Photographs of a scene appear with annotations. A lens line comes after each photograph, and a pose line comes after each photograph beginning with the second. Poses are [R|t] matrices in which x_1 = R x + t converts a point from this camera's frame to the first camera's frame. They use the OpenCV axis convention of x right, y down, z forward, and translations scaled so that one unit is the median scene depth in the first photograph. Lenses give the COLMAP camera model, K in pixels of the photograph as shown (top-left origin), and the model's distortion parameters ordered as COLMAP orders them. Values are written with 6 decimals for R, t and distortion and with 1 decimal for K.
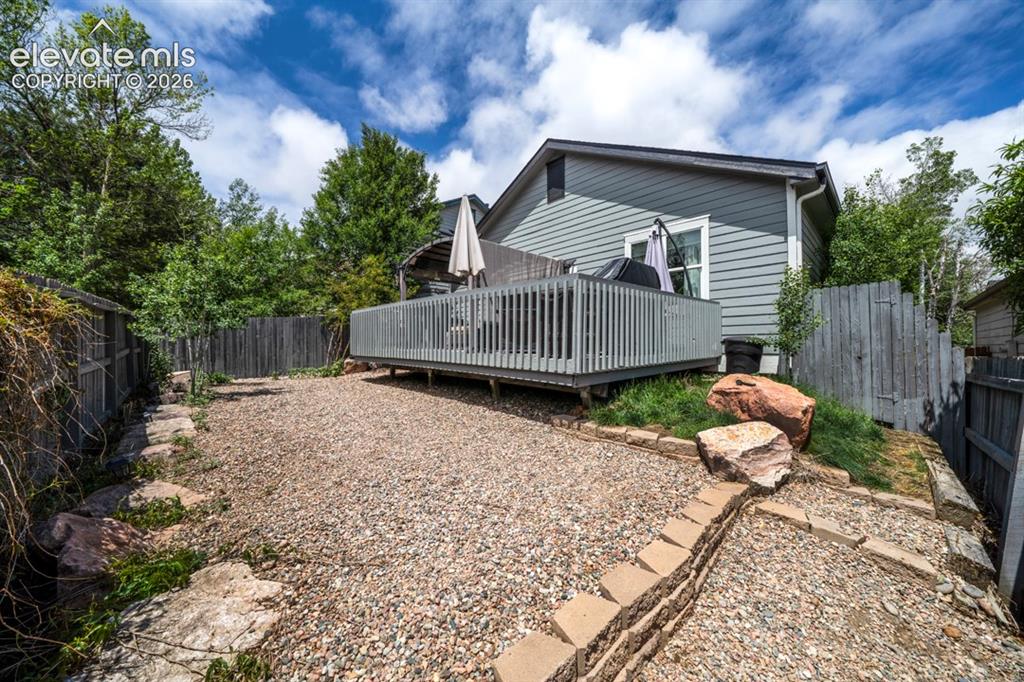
lens RADIAL K [[374.7, 0, 500.6], [0, 374.7, 345.6], [0, 0, 1]] dist [0.000572, 0.000019]
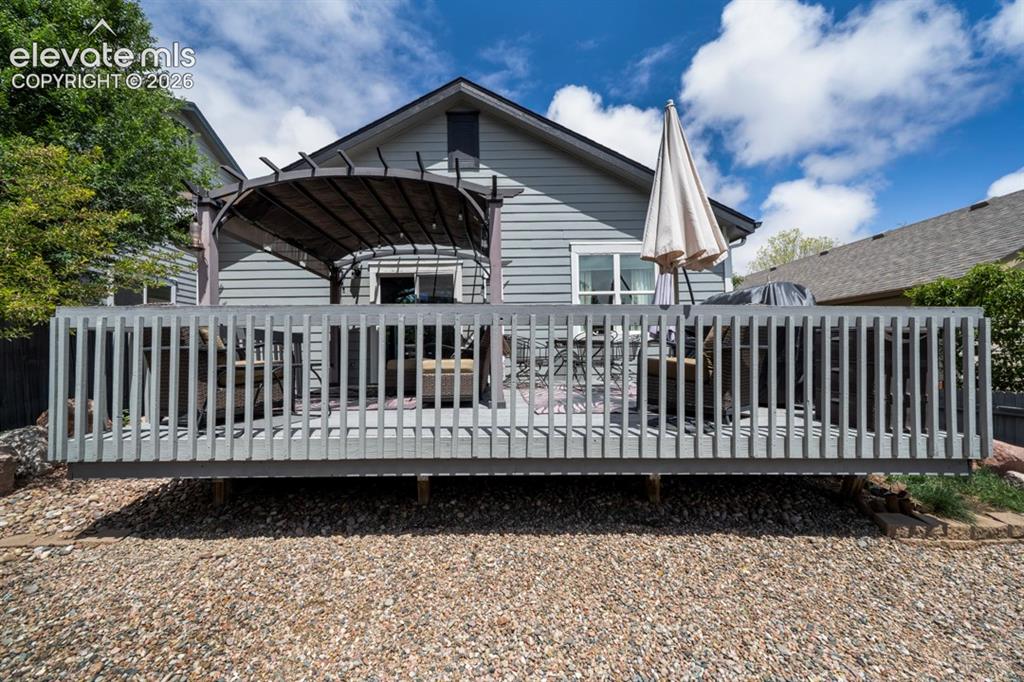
lens RADIAL K [[374.7, 0, 500.6], [0, 374.7, 345.6], [0, 0, 1]] dist [0.000572, 0.000019]
pose [[0.646553, -0.001303, 0.762868, -0.406263], [0.008239, 0.999952, -0.005275, -0.060026], [-0.762825, 0.009695, 0.646533, 0.572735]]
